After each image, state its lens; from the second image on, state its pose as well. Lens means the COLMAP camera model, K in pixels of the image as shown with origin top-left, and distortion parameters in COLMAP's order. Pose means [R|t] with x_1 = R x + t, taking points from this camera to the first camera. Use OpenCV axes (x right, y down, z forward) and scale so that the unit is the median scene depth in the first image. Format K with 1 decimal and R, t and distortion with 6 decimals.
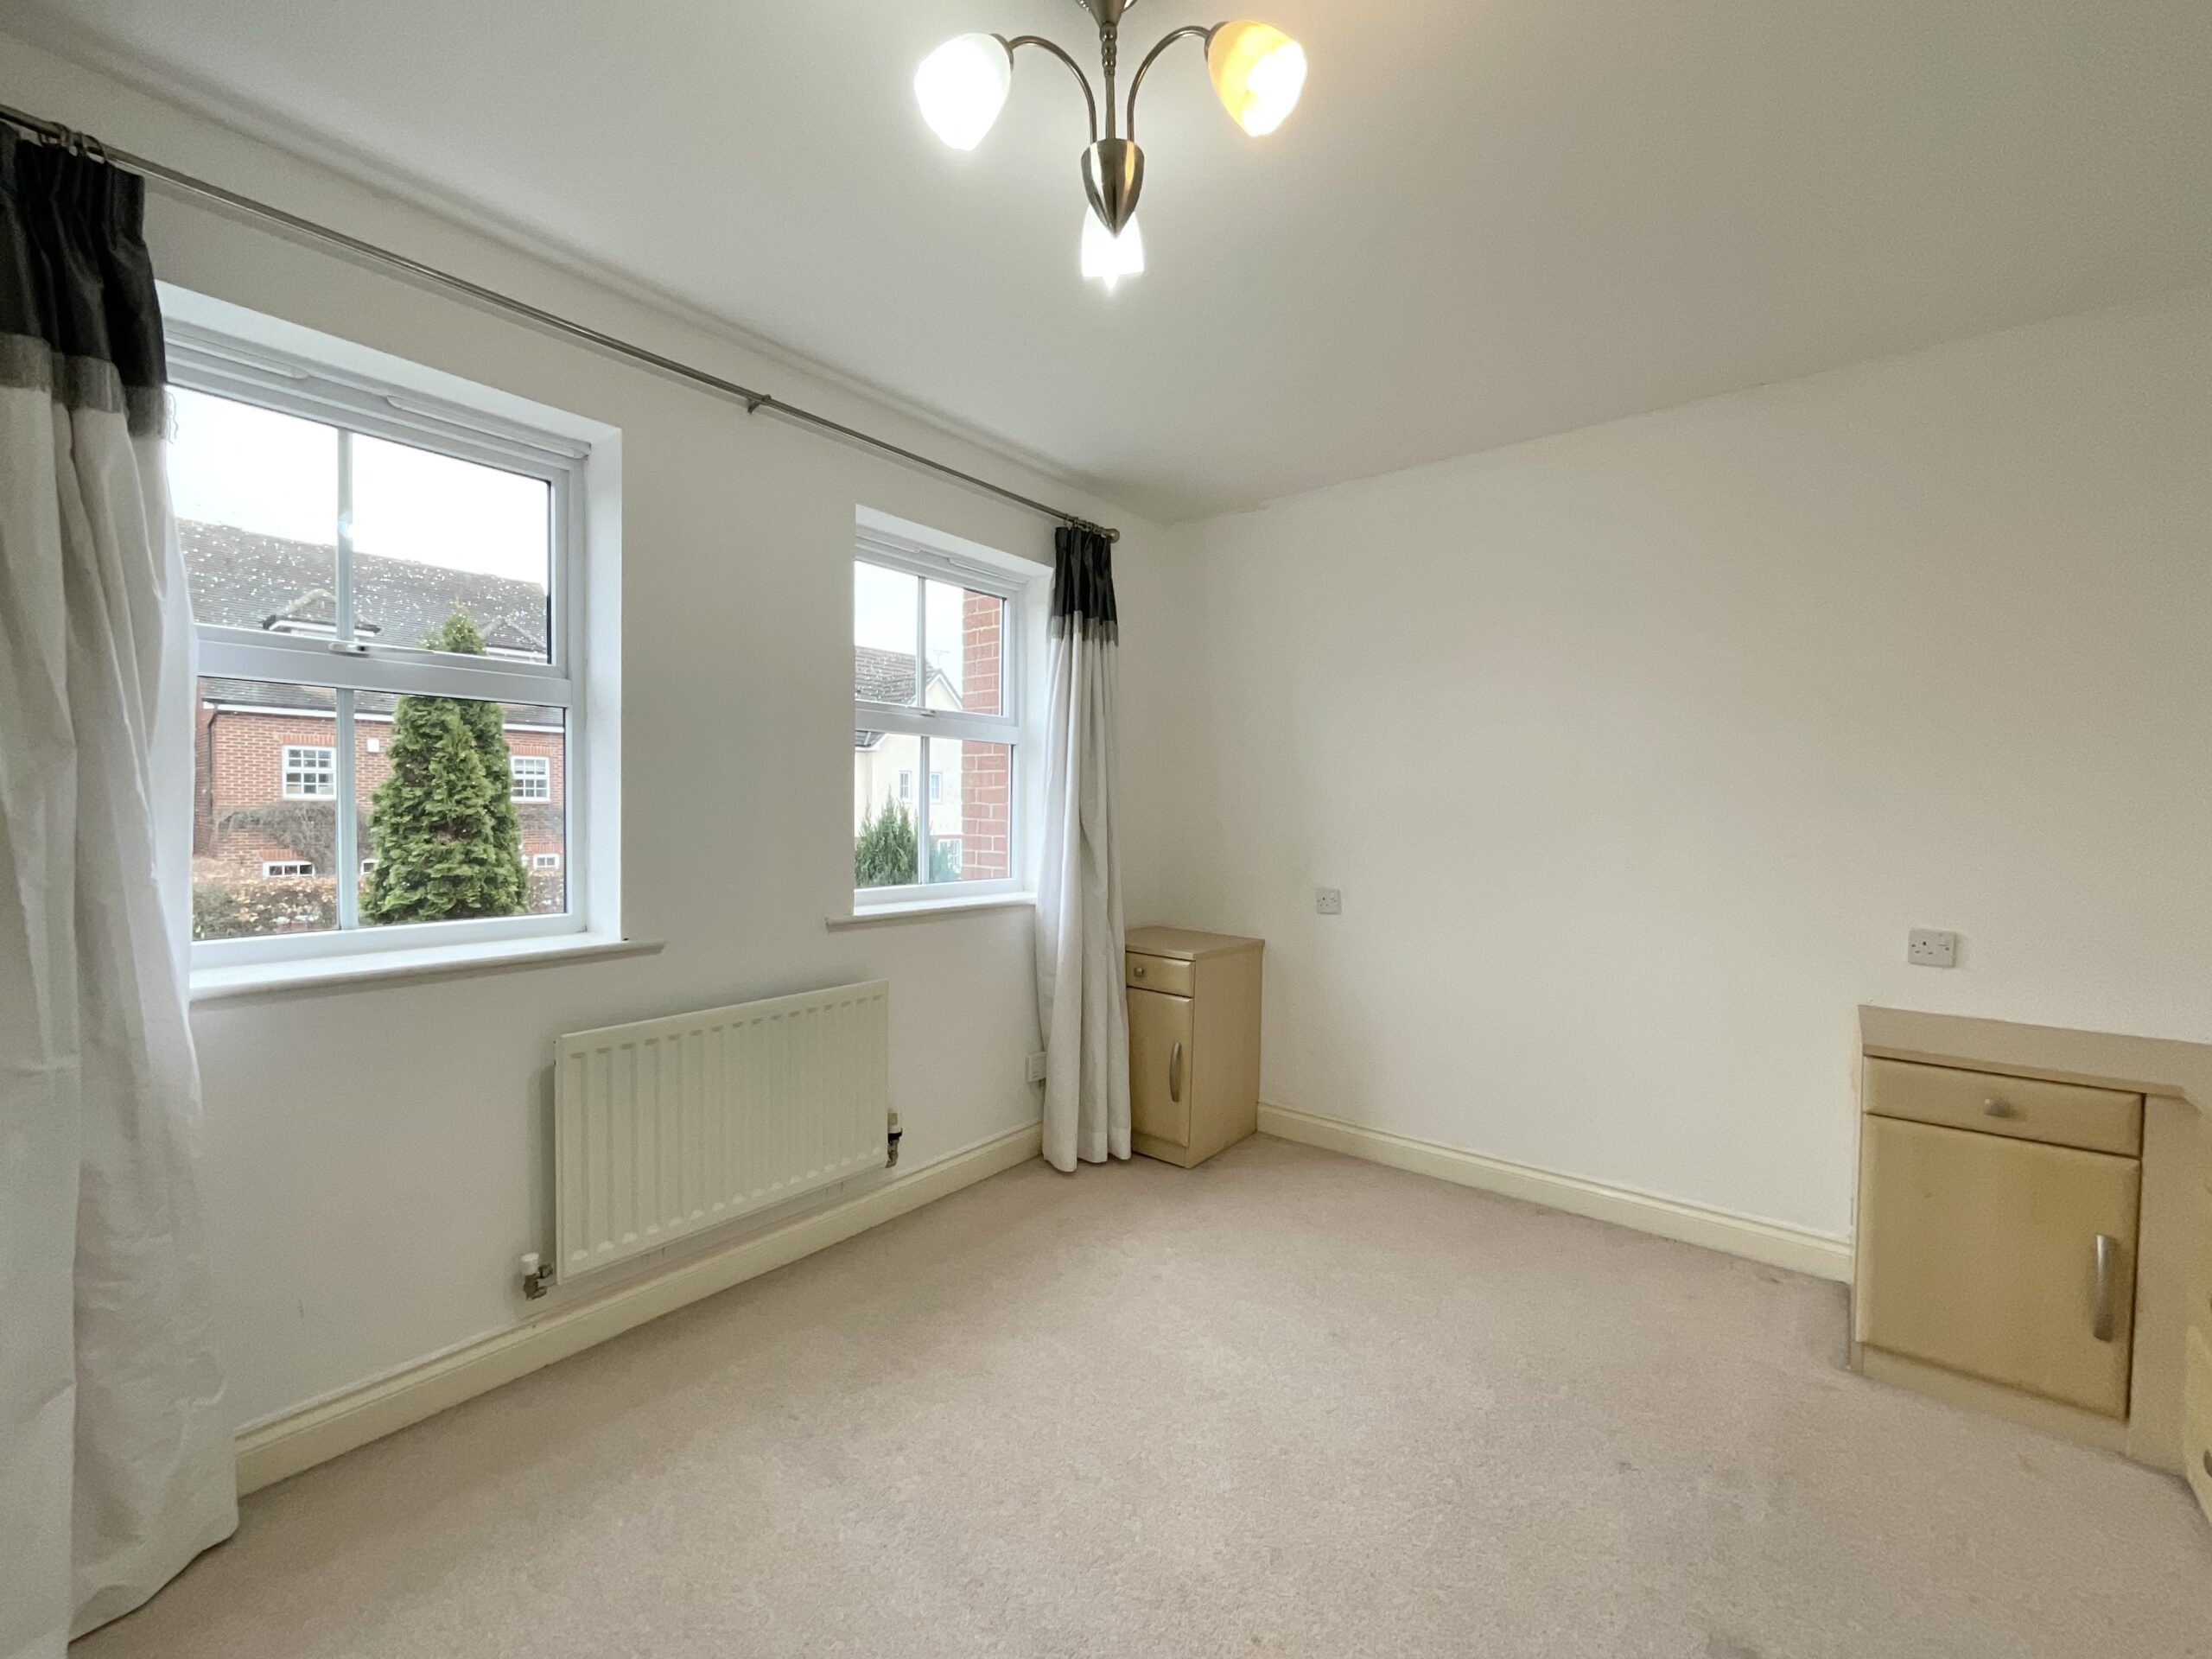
lens RADIAL K [[899.2, 0, 1106.0], [0, 899.2, 829.5], [0, 0, 1]] dist [-0.002080, -0.000377]
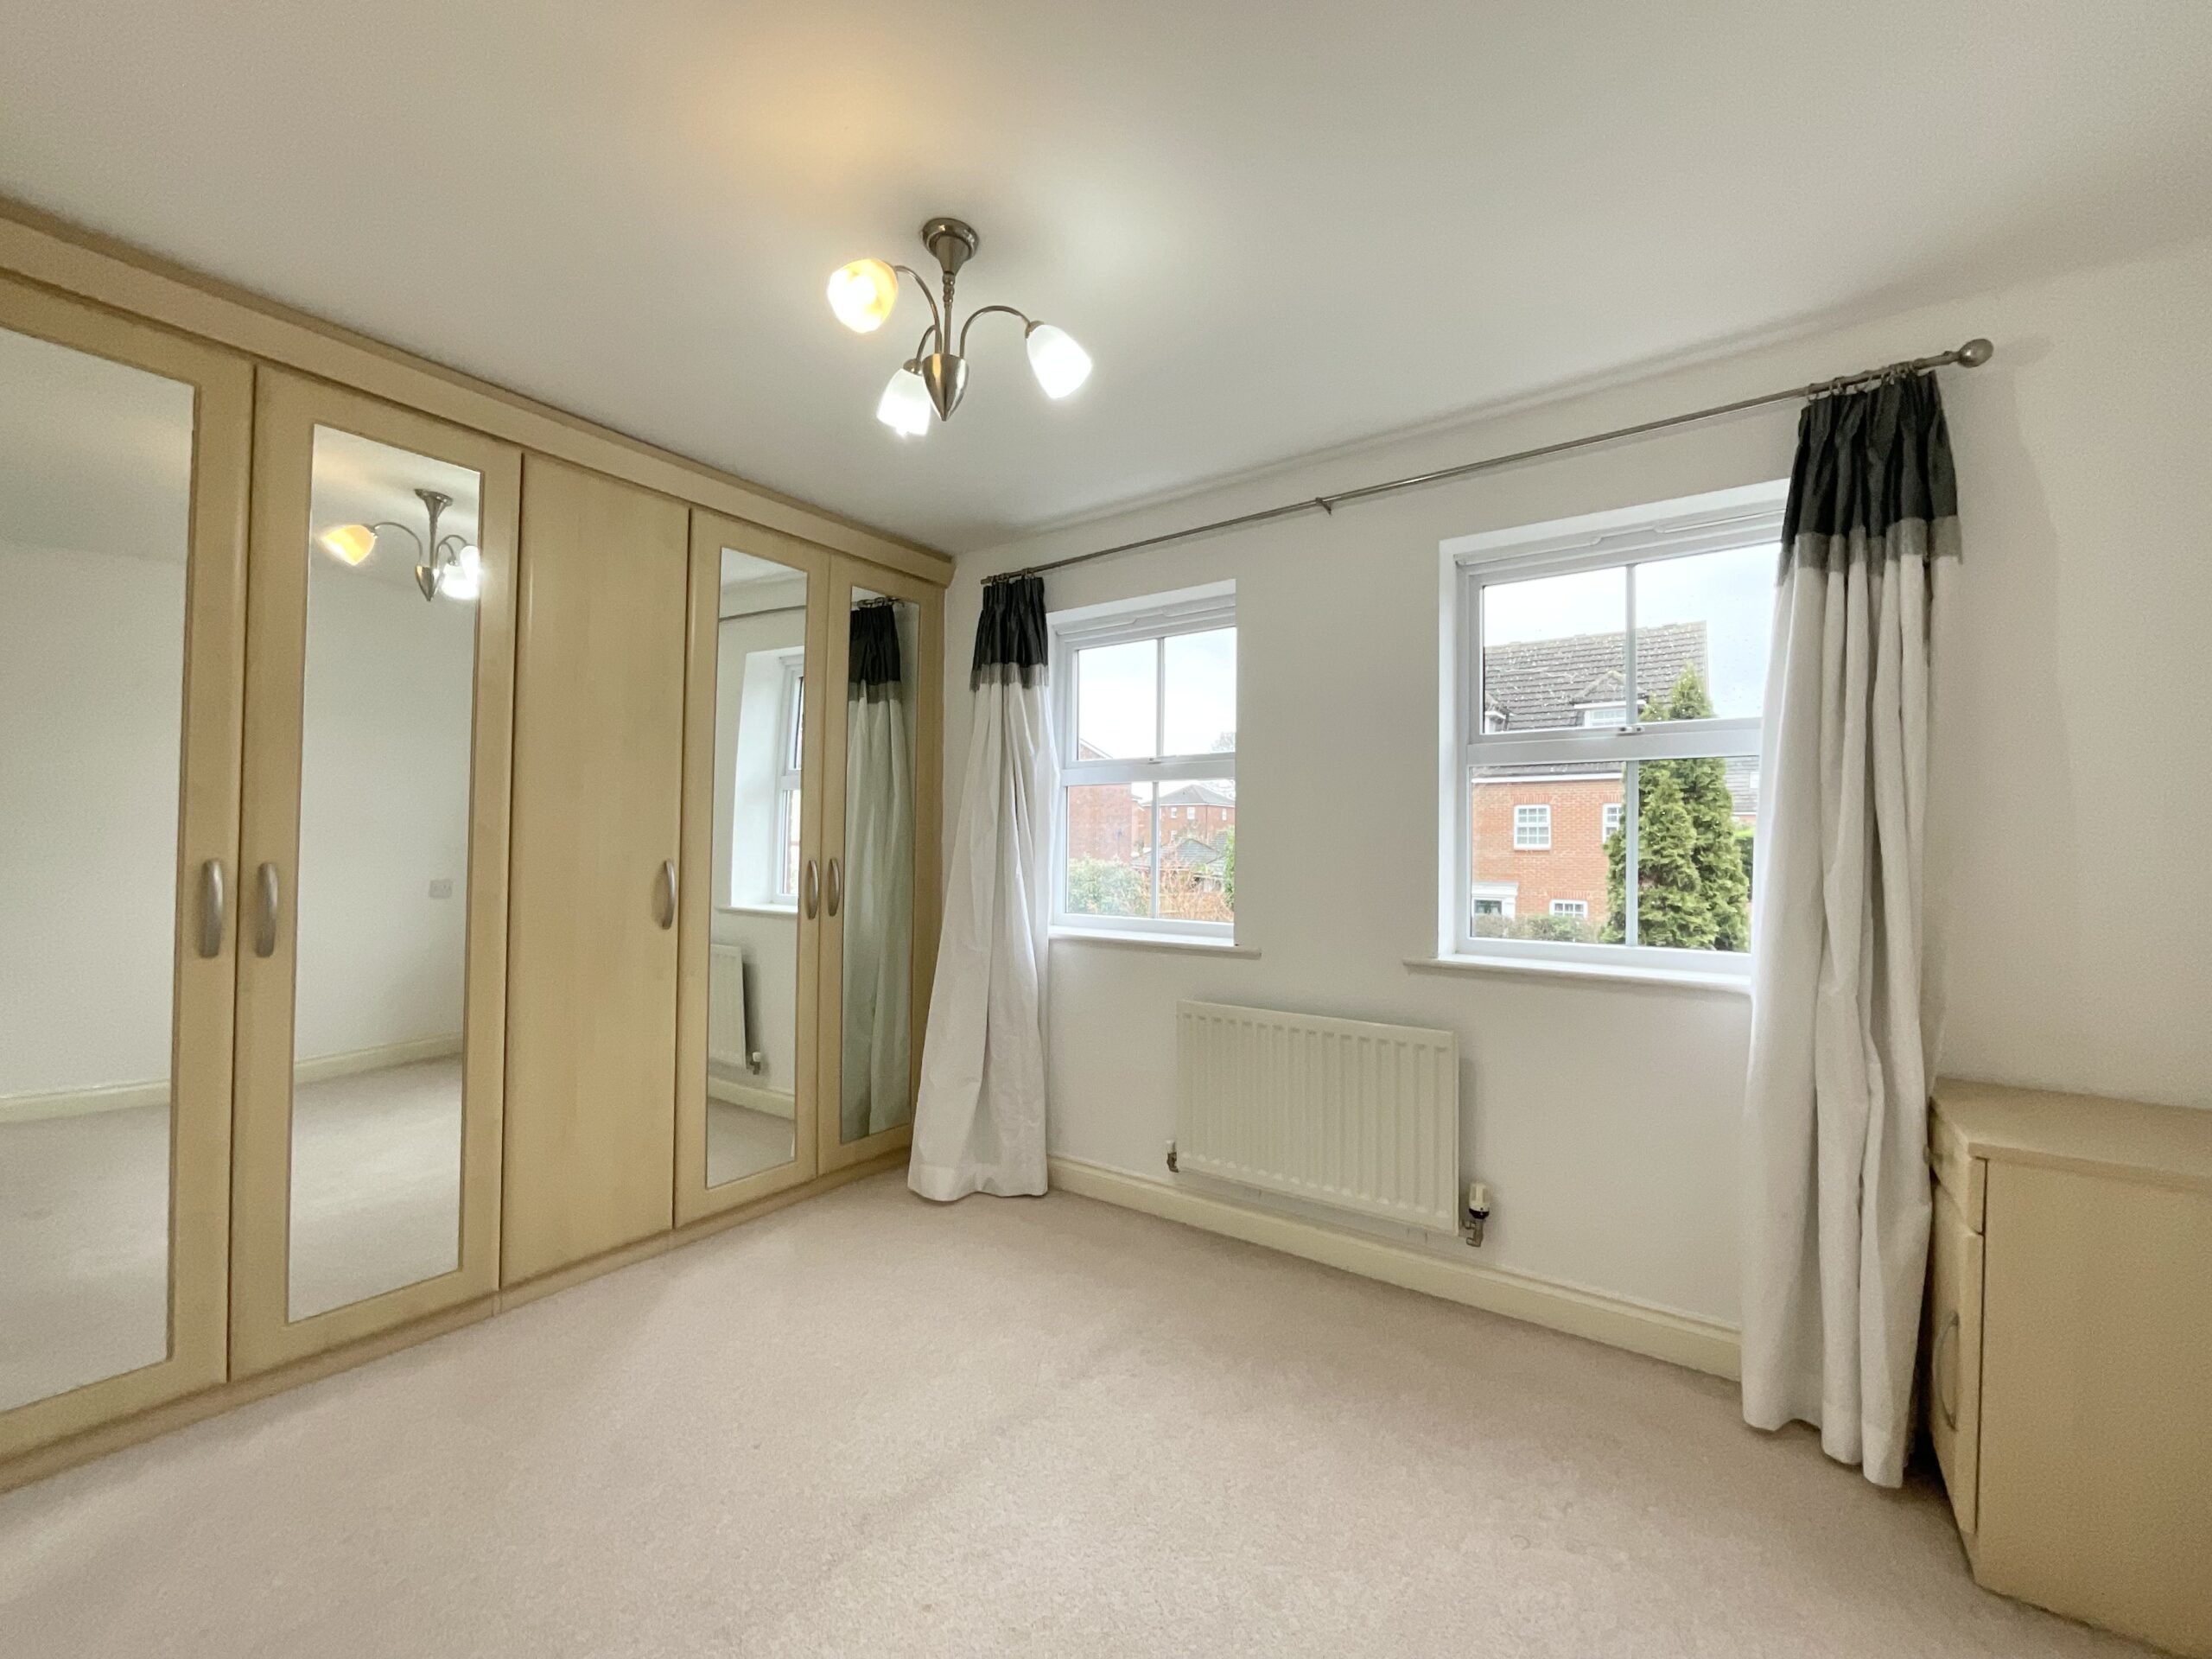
lens RADIAL K [[905.1, 0, 1096.5], [0, 905.1, 822.1], [0, 0, 1]] dist [0.000005, -0.000360]
pose [[0.052038, -0.038599, -0.997899, 0.359227], [-0.032379, 0.998662, -0.040317, -0.000618], [0.998120, 0.034409, 0.050719, 0.306439]]
